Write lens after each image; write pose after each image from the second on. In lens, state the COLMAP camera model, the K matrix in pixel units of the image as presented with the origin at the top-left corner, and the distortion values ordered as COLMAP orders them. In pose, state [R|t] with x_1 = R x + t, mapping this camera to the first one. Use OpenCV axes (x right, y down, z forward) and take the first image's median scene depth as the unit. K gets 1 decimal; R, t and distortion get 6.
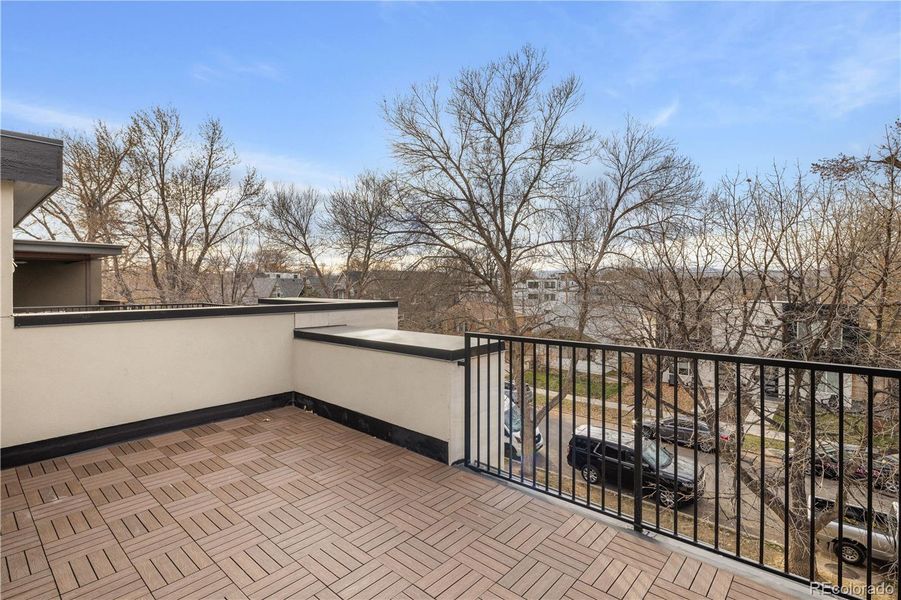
lens RADIAL K [[439.8, 0, 440.4], [0, 439.8, 296.4], [0, 0, 1]] dist [0.000168, 0.000010]
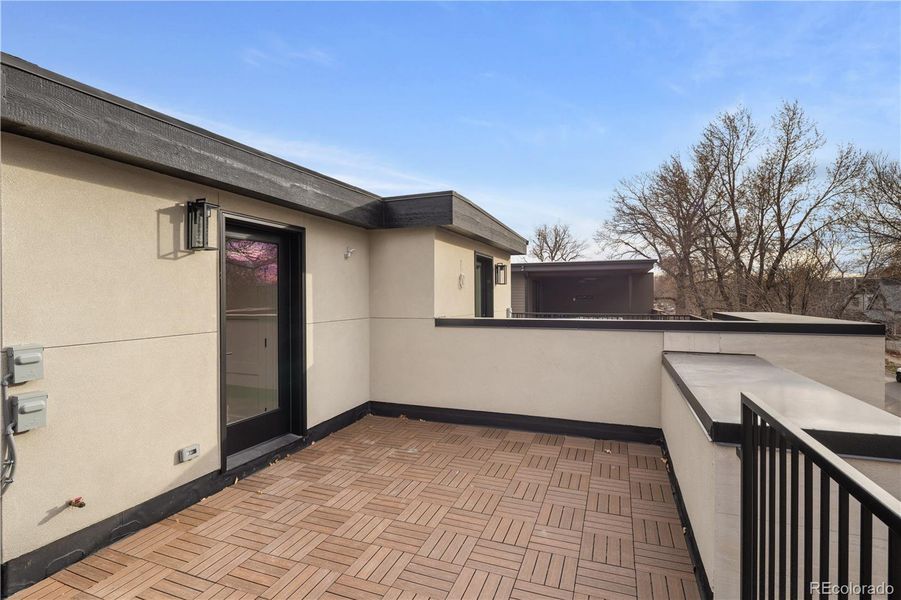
lens RADIAL K [[439.8, 0, 440.4], [0, 439.8, 296.4], [0, 0, 1]] dist [0.000168, 0.000010]
pose [[0.347597, -0.000894, -0.937644, 0.206553], [-0.022170, 0.999712, -0.009172, -0.006582], [0.937382, 0.023976, 0.347477, 0.257871]]
